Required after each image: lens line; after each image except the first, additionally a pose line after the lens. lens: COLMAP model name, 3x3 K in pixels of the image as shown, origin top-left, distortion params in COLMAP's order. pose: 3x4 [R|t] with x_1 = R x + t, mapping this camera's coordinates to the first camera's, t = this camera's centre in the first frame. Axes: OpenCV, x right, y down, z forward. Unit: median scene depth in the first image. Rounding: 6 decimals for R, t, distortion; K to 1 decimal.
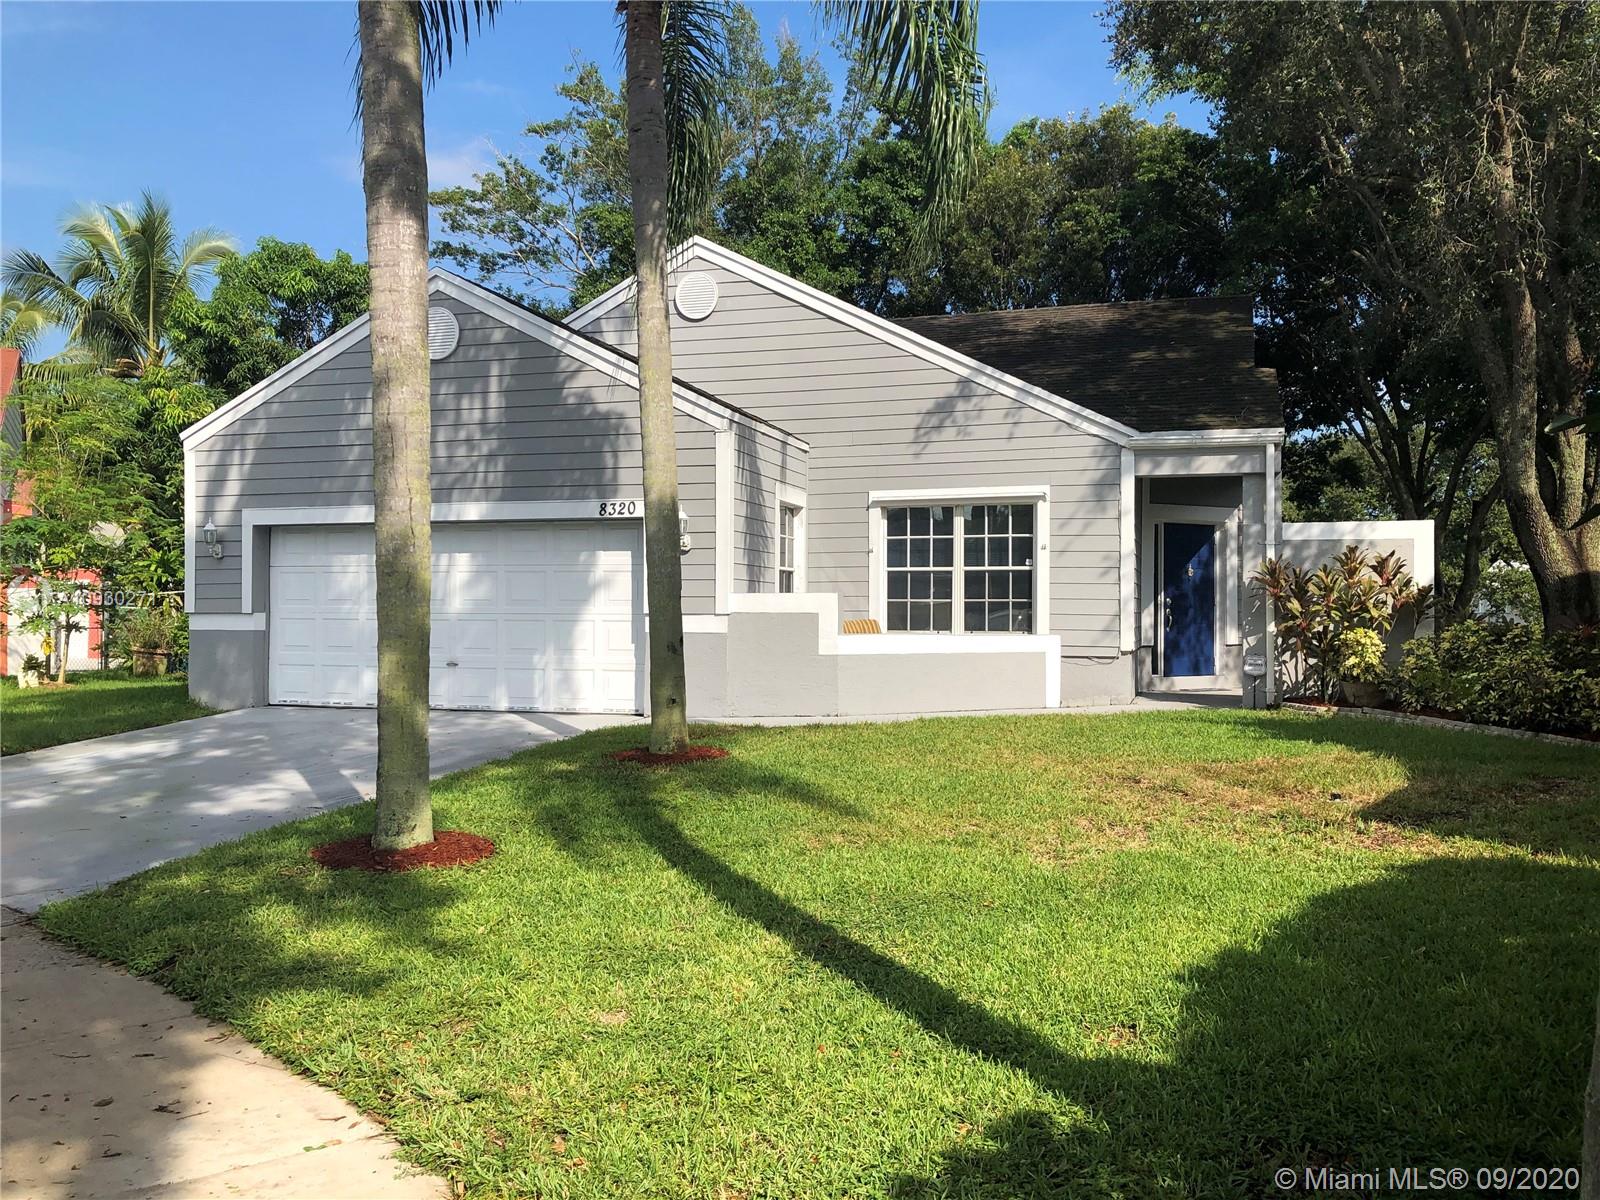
lens RADIAL K [[1368.0, 0, 800.0], [0, 1368.0, 600.0], [0, 0, 1]] dist [0.089268, -0.076430]
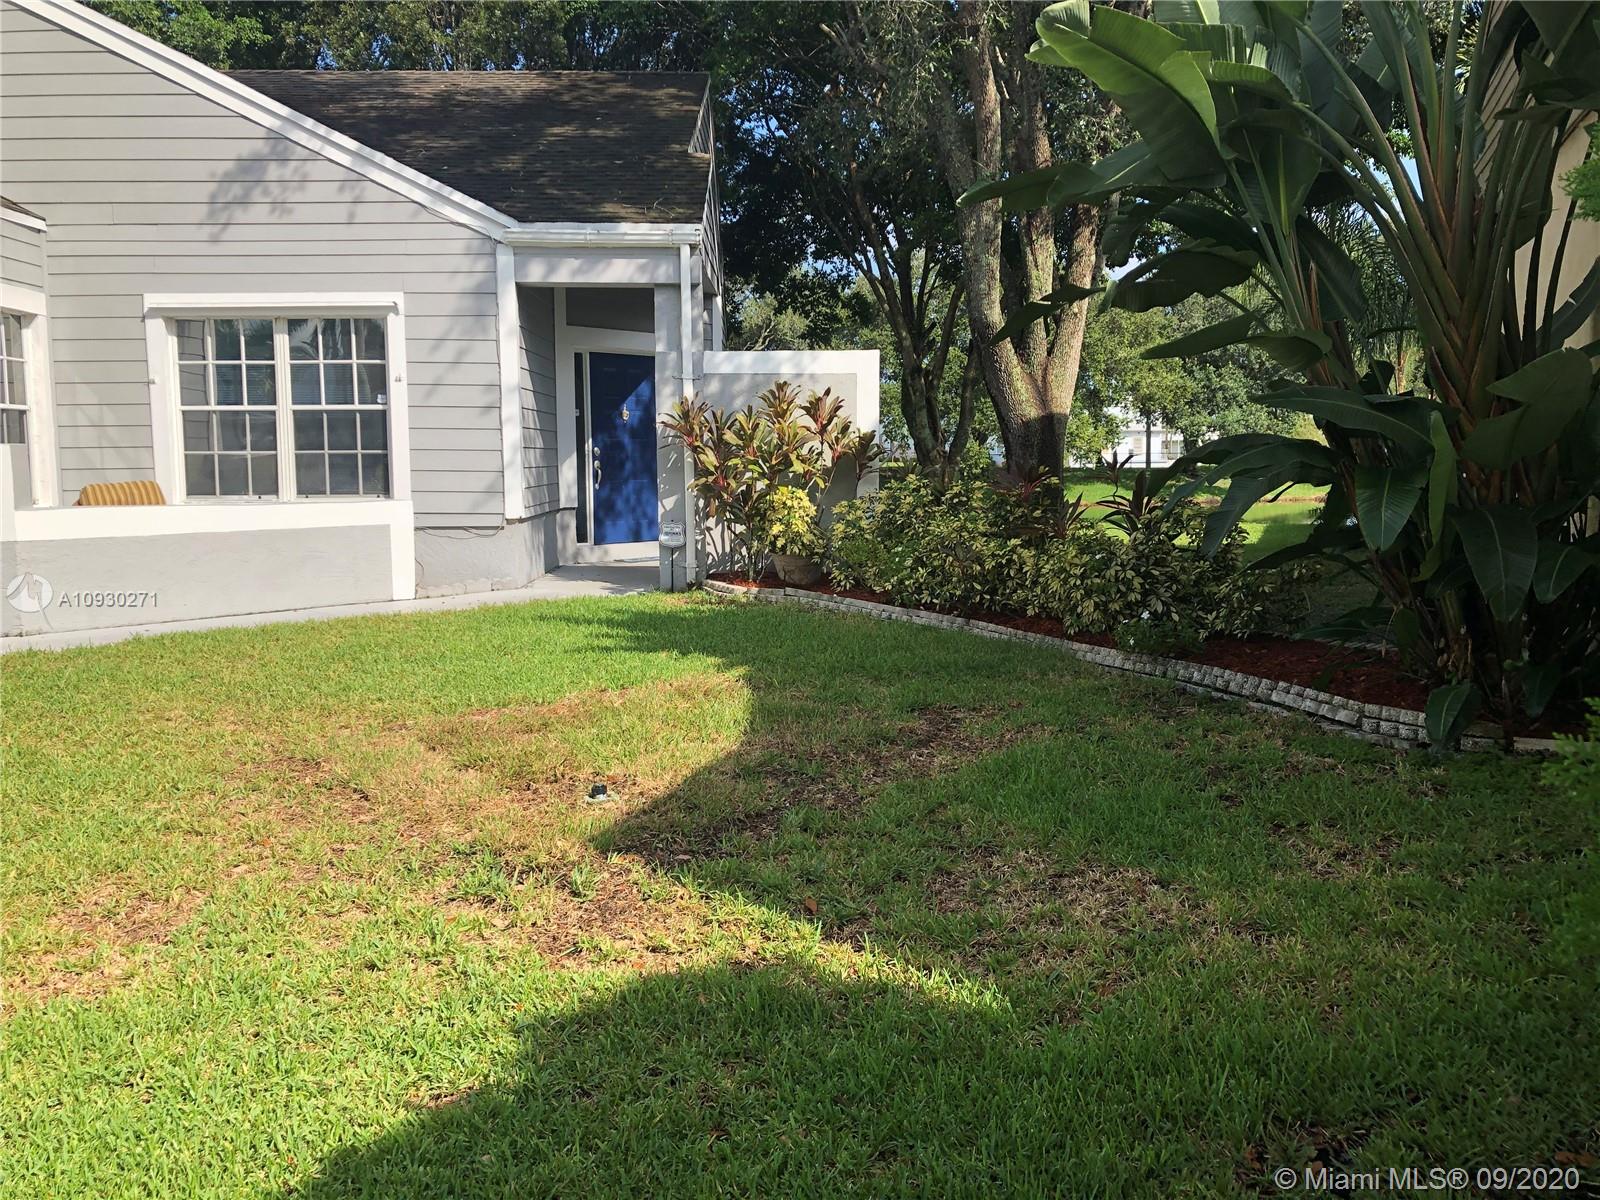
lens RADIAL K [[1368.0, 0, 800.0], [0, 1368.0, 600.0], [0, 0, 1]] dist [0.089268, -0.076430]
pose [[0.954640, -0.039732, 0.295101, 0.158326], [0.006219, 0.993502, 0.113643, -0.003564], [-0.297698, -0.106653, 0.948684, 0.222054]]
